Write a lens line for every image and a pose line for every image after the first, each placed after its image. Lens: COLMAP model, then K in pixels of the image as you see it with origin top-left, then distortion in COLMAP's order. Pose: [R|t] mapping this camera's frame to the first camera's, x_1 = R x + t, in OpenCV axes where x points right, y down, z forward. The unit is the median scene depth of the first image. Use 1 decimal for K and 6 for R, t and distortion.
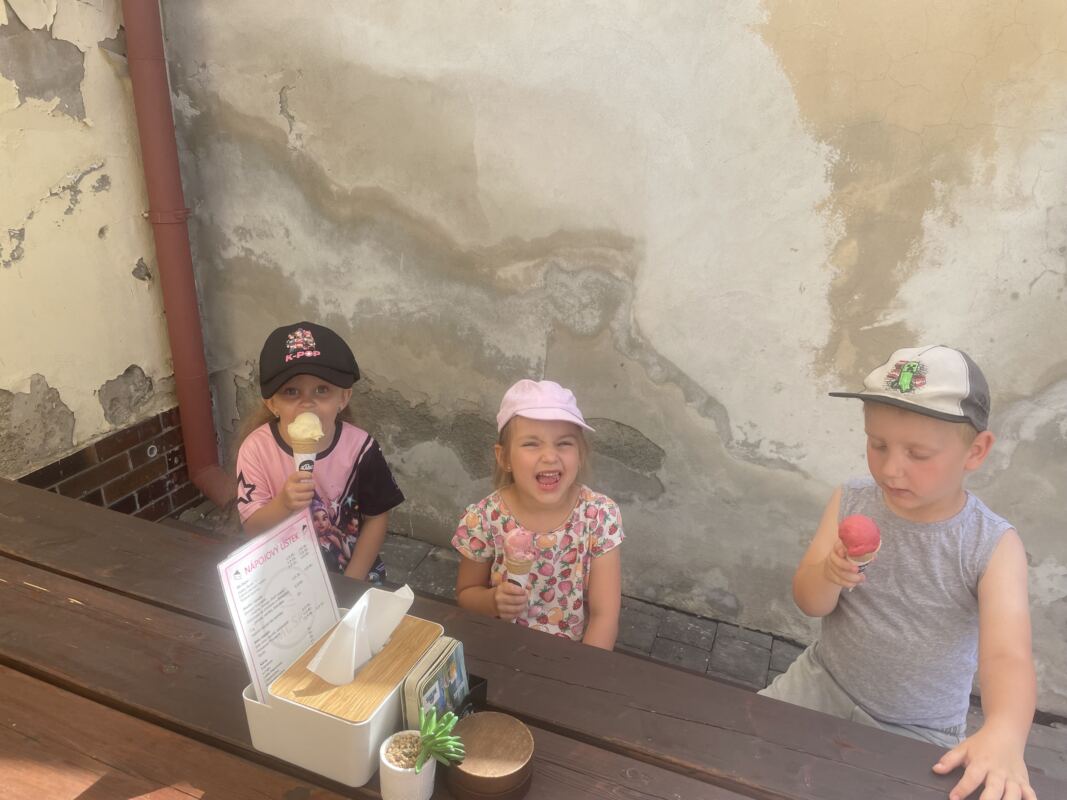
lens RADIAL K [[839.6, 0, 522.2], [0, 839.6, 401.8], [0, 0, 1]] dist [0.072349, -0.099060]
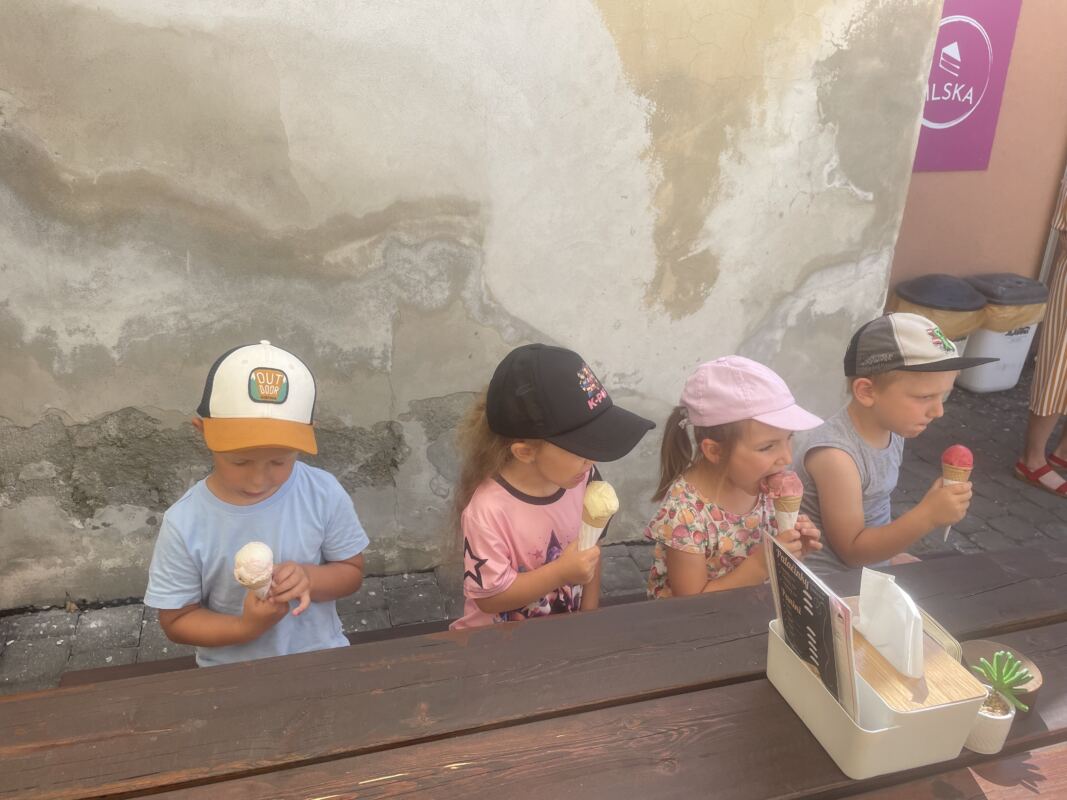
lens RADIAL K [[839.6, 0, 541.0], [0, 839.6, 405.8], [0, 0, 1]] dist [0.072349, -0.099060]
pose [[0.774957, -0.249692, 0.580600, -0.423132], [0.210030, 0.968184, 0.136039, -0.082054], [-0.596096, 0.016519, 0.802744, 0.179036]]
